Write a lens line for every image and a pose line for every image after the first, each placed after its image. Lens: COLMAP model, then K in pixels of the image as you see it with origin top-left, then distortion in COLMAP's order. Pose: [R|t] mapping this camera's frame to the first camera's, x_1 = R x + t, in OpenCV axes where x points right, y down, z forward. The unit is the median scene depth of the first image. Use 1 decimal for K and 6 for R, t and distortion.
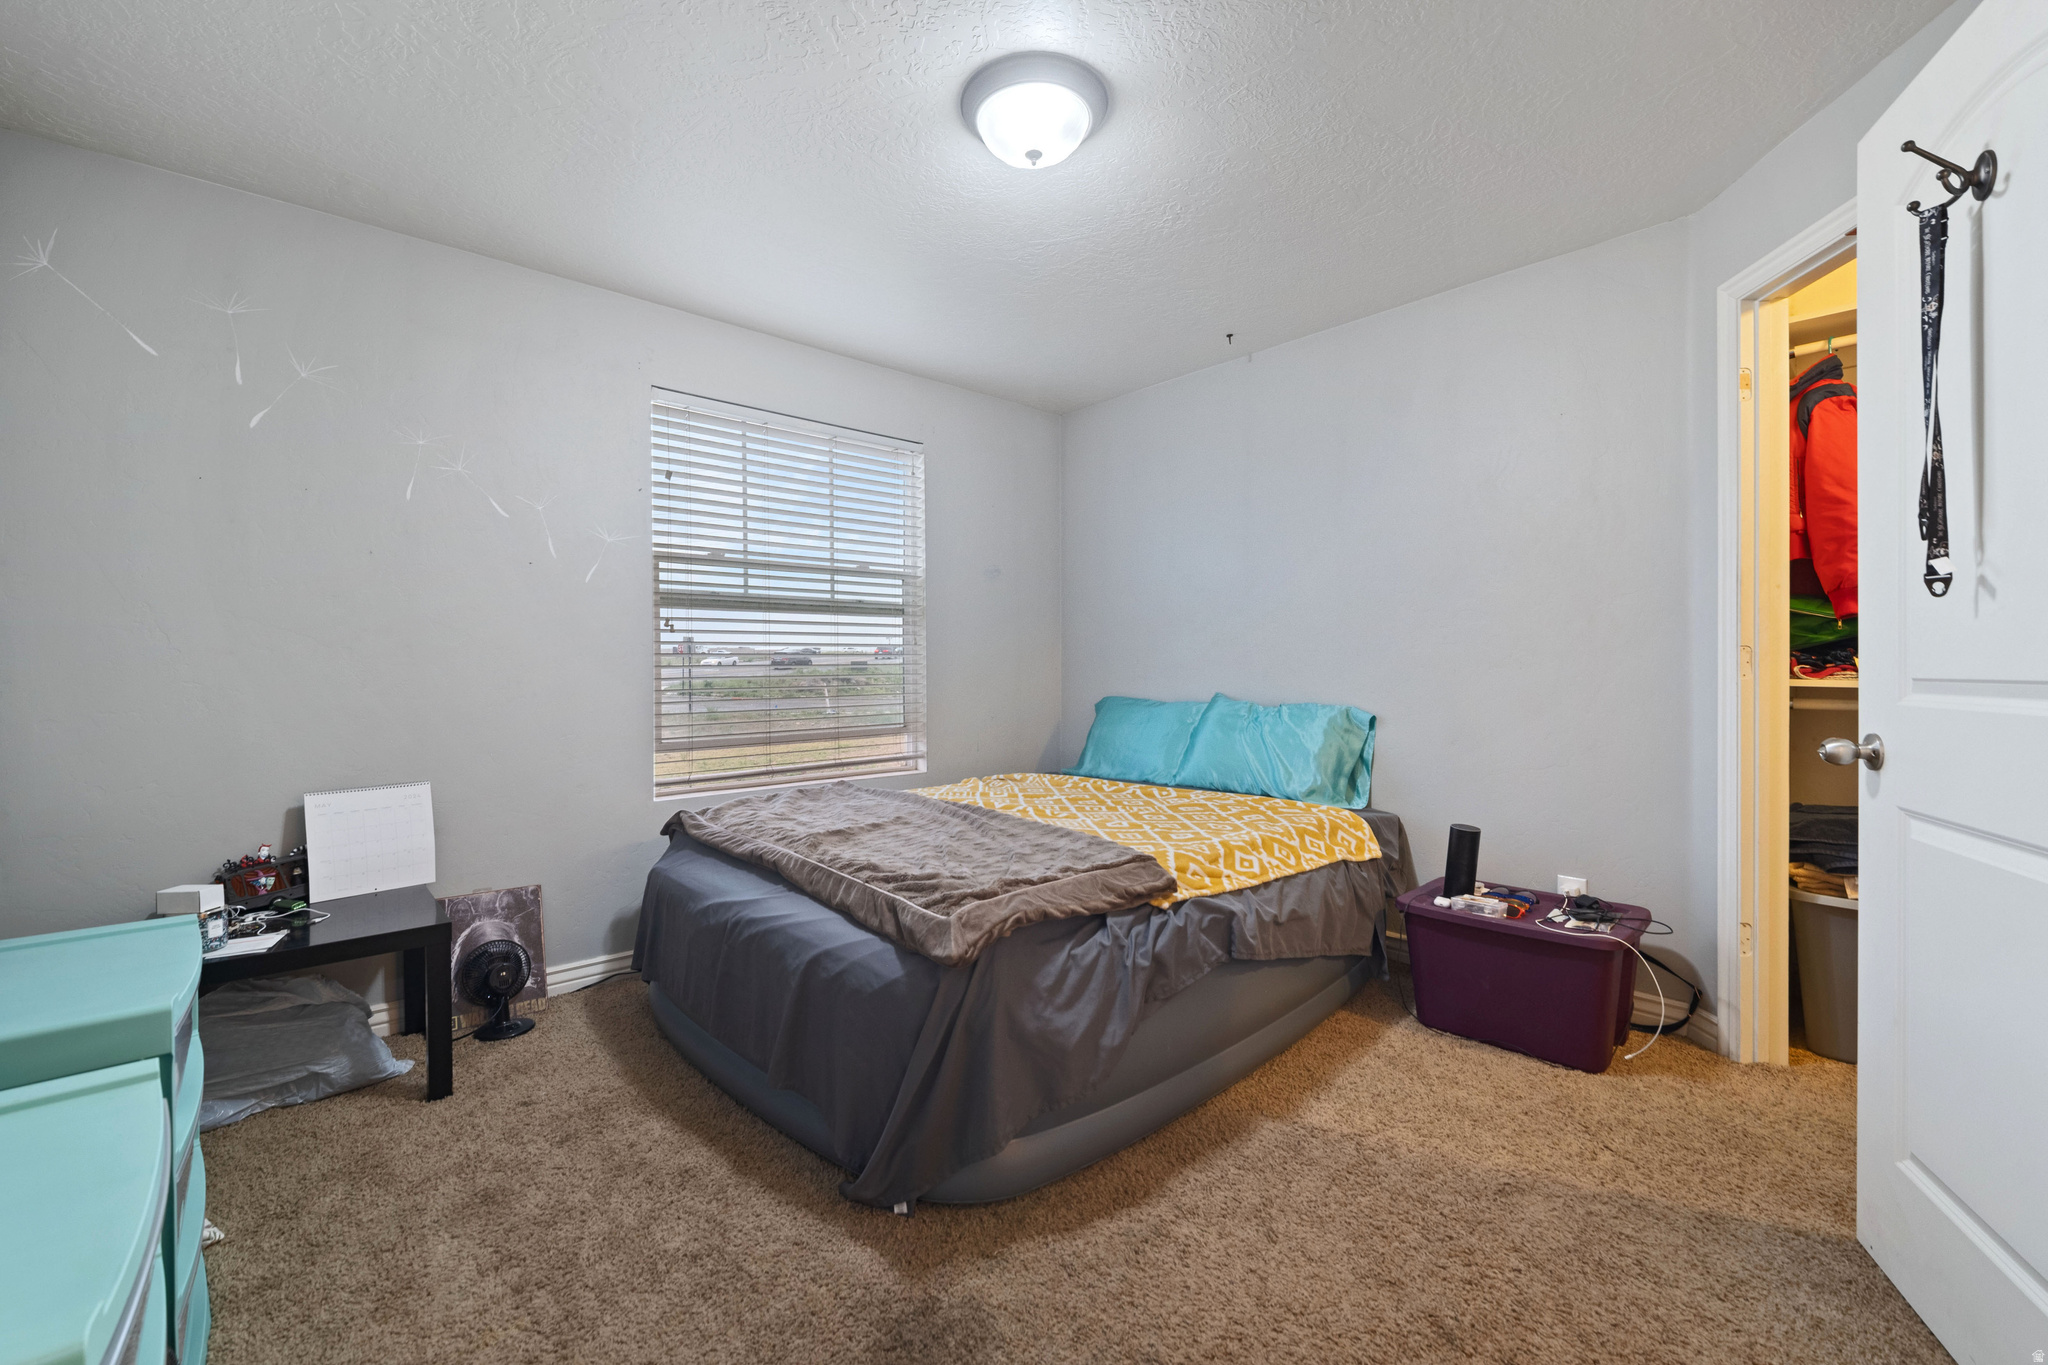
lens RADIAL K [[855.3, 0, 1026.2], [0, 855.3, 661.4], [0, 0, 1]] dist [0.000219, -0.000192]
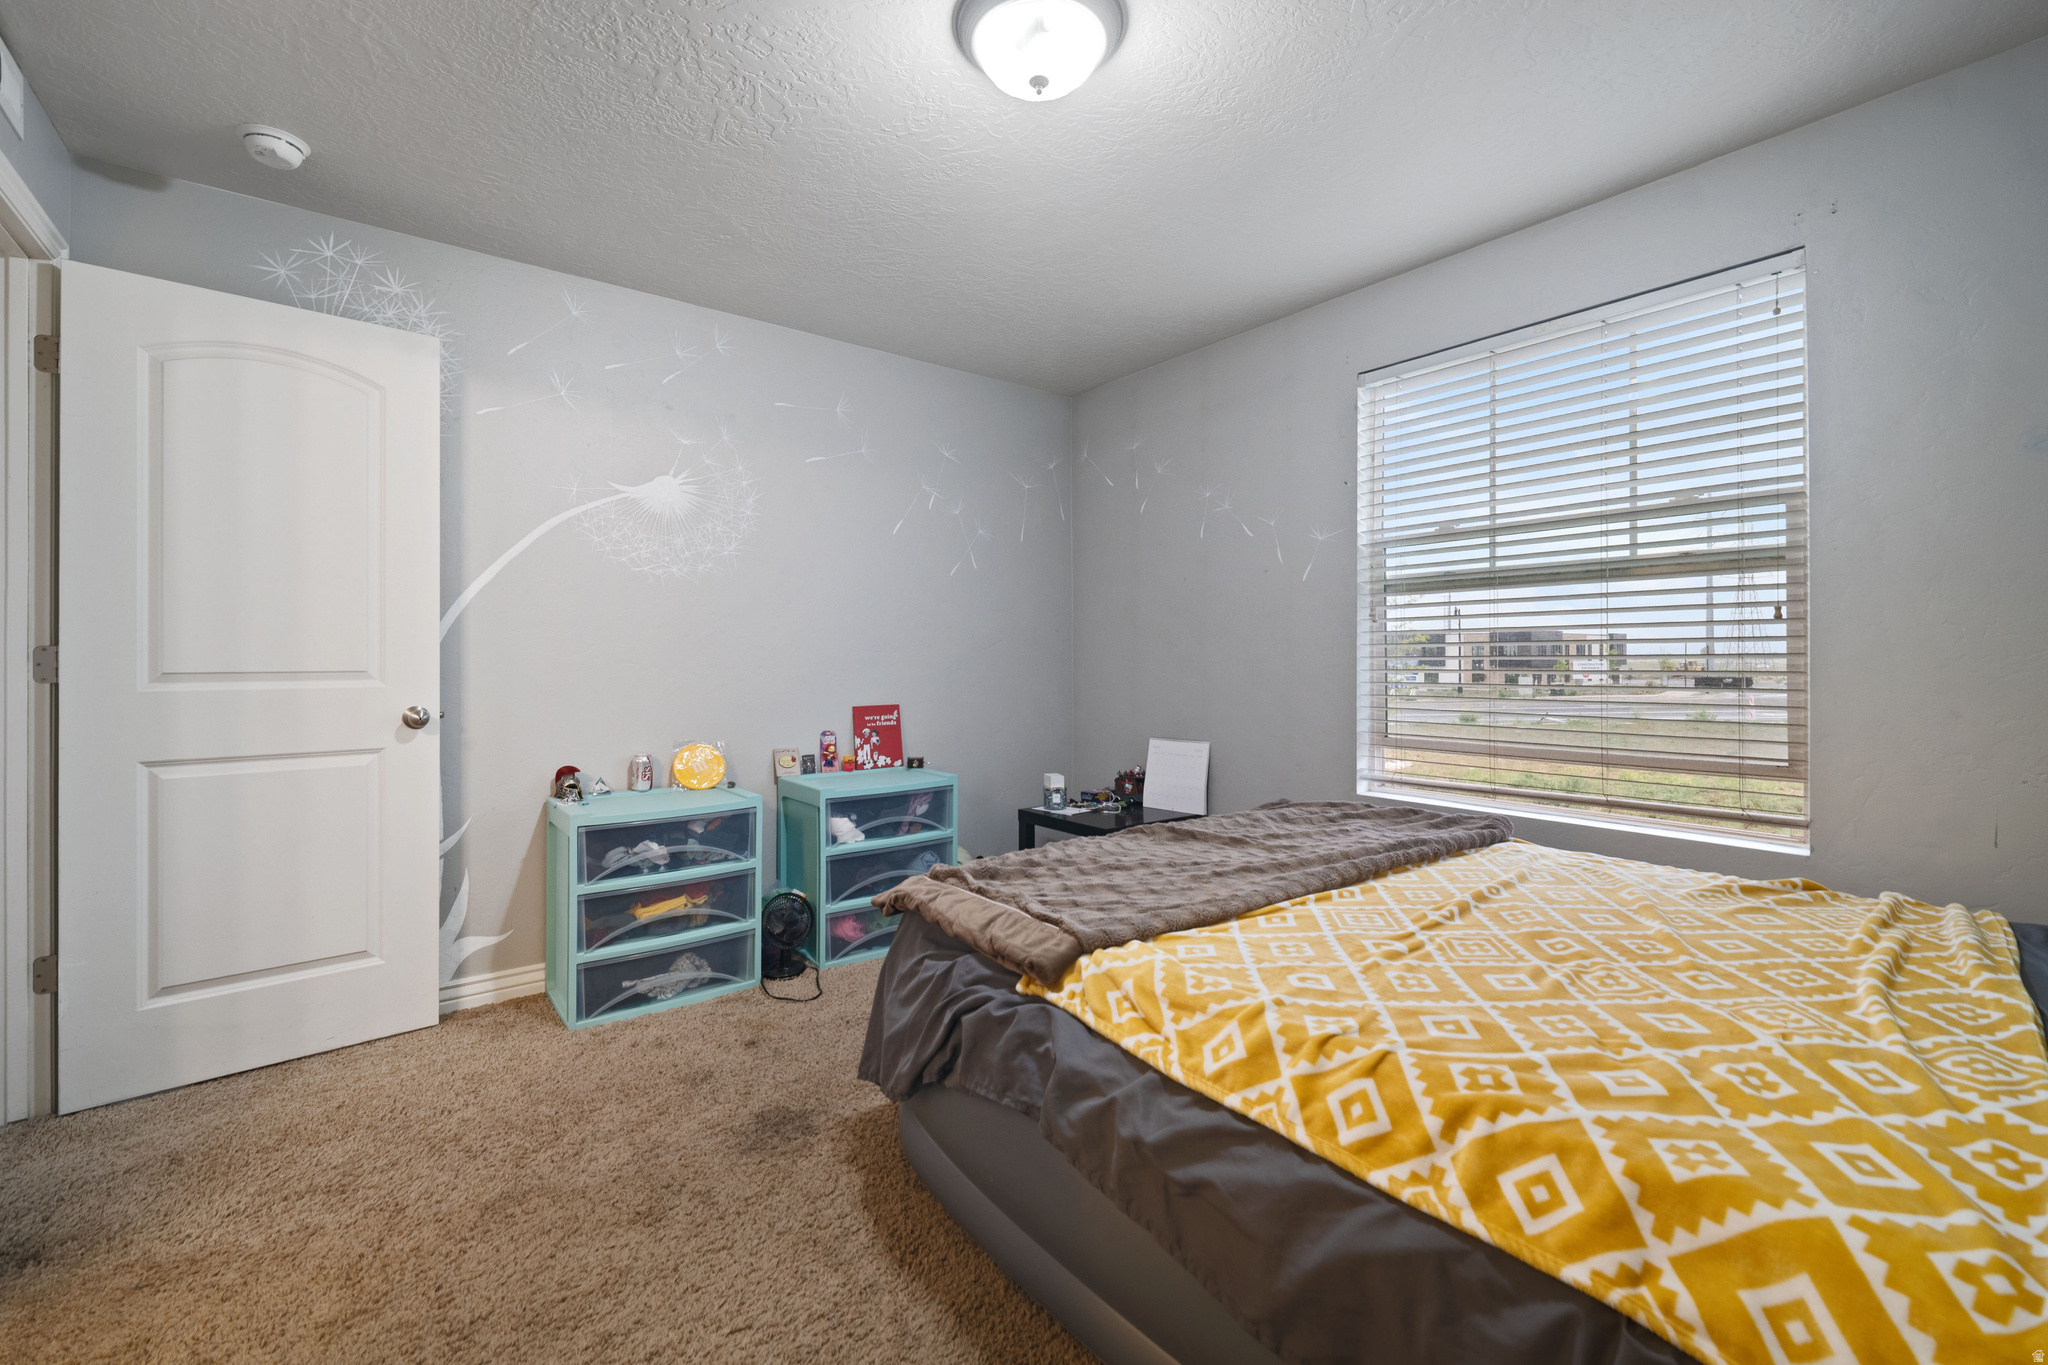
lens RADIAL K [[862.9, 0, 1020.8], [0, 862.9, 656.1], [0, 0, 1]] dist [0.061029, -0.000091]
pose [[-0.070365, 0.010387, -0.997467, 0.565720], [0.013813, 0.999860, 0.009438, -0.009573], [0.997426, -0.013114, -0.070499, 0.644837]]
